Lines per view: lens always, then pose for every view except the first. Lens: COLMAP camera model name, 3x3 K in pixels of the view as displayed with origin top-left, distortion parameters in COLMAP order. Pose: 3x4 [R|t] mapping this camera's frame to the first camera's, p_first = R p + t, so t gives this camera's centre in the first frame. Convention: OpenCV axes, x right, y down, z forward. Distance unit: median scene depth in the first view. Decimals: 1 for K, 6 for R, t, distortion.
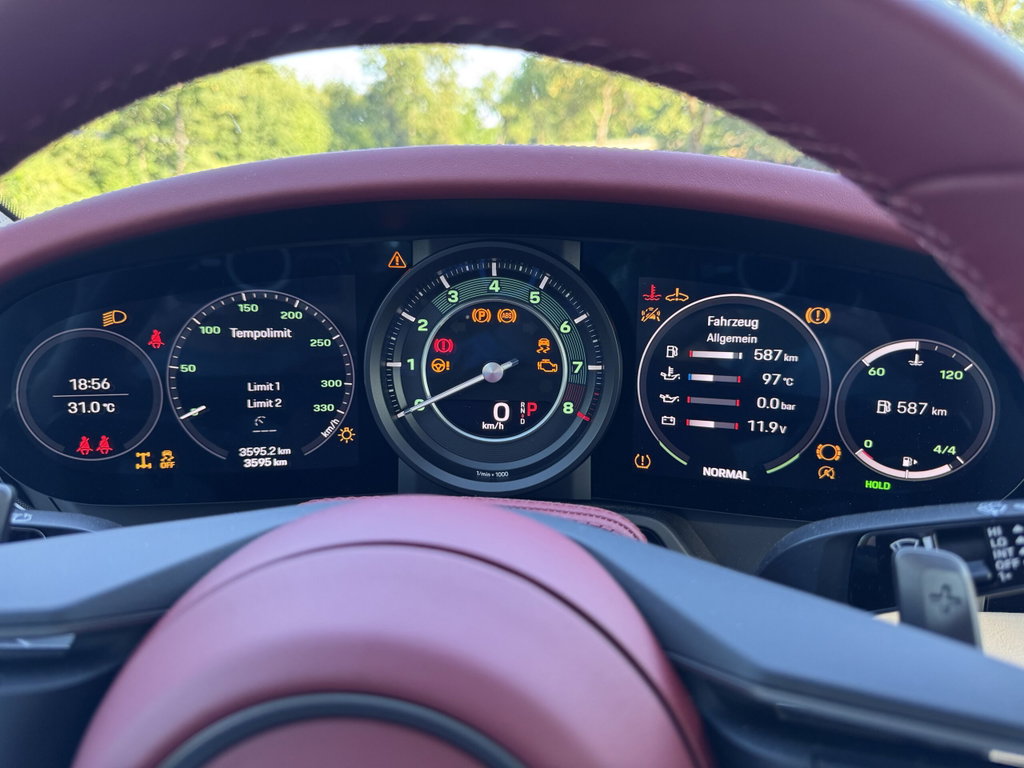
lens RADIAL K [[733.9, 0, 513.4], [0, 733.9, 382.4], [0, 0, 1]] dist [0.030399, -0.045808]
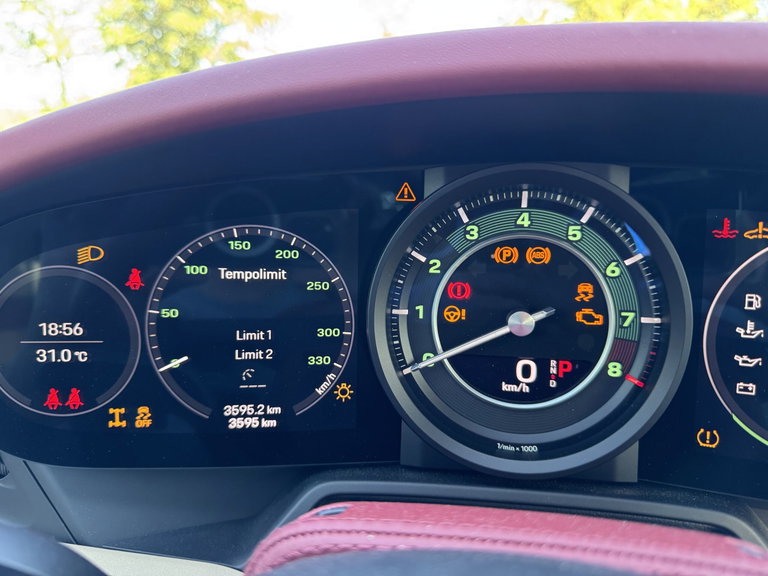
lens RADIAL K [[550.4, 0, 382.7], [0, 550.4, 287.1], [0, 0, 1]] dist [0.030399, -0.045808]
pose [[0.992045, 0.010686, -0.125427, -0.104416], [-0.019140, 0.997610, -0.066395, -0.010600], [0.124418, 0.068267, 0.989879, 0.363973]]
